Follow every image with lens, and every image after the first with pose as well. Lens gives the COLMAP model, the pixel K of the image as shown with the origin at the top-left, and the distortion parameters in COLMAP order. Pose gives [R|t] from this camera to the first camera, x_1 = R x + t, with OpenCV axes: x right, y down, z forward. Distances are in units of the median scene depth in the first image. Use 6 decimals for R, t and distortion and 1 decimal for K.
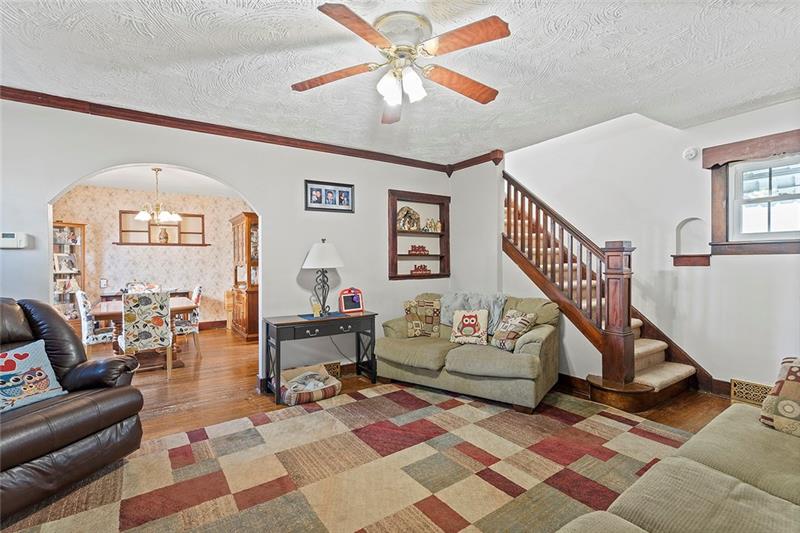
lens RADIAL K [[371.1, 0, 399.9], [0, 371.1, 260.4], [0, 0, 1]] dist [-0.002155, -0.000185]
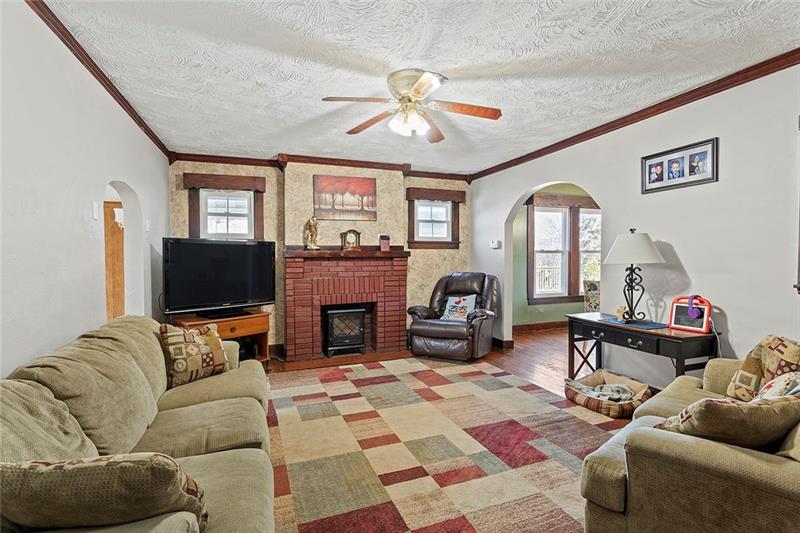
lens RADIAL K [[380.2, 0, 402.6], [0, 380.2, 262.7], [0, 0, 1]] dist [-0.001339, -0.000128]
pose [[-0.227429, 0.026947, -0.973422, 0.640586], [0.004238, 0.999635, 0.026683, -0.007083], [0.973785, 0.001943, -0.227460, 0.621759]]
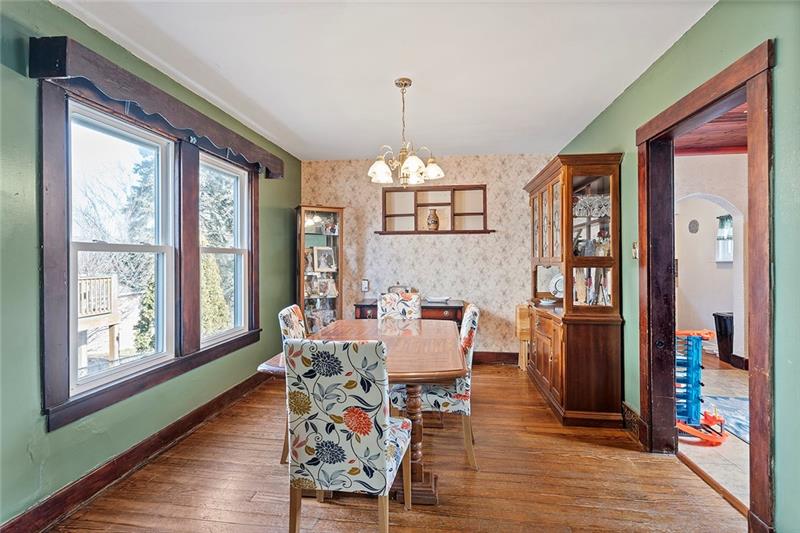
lens RADIAL K [[371.1, 0, 399.9], [0, 371.1, 260.4], [0, 0, 1]] dist [-0.002155, -0.000185]
pose [[0.747992, 0.010117, -0.663631, -0.363226], [-0.004069, 0.999935, 0.010657, 0.003268], [0.663696, -0.005271, 0.747984, 0.716748]]
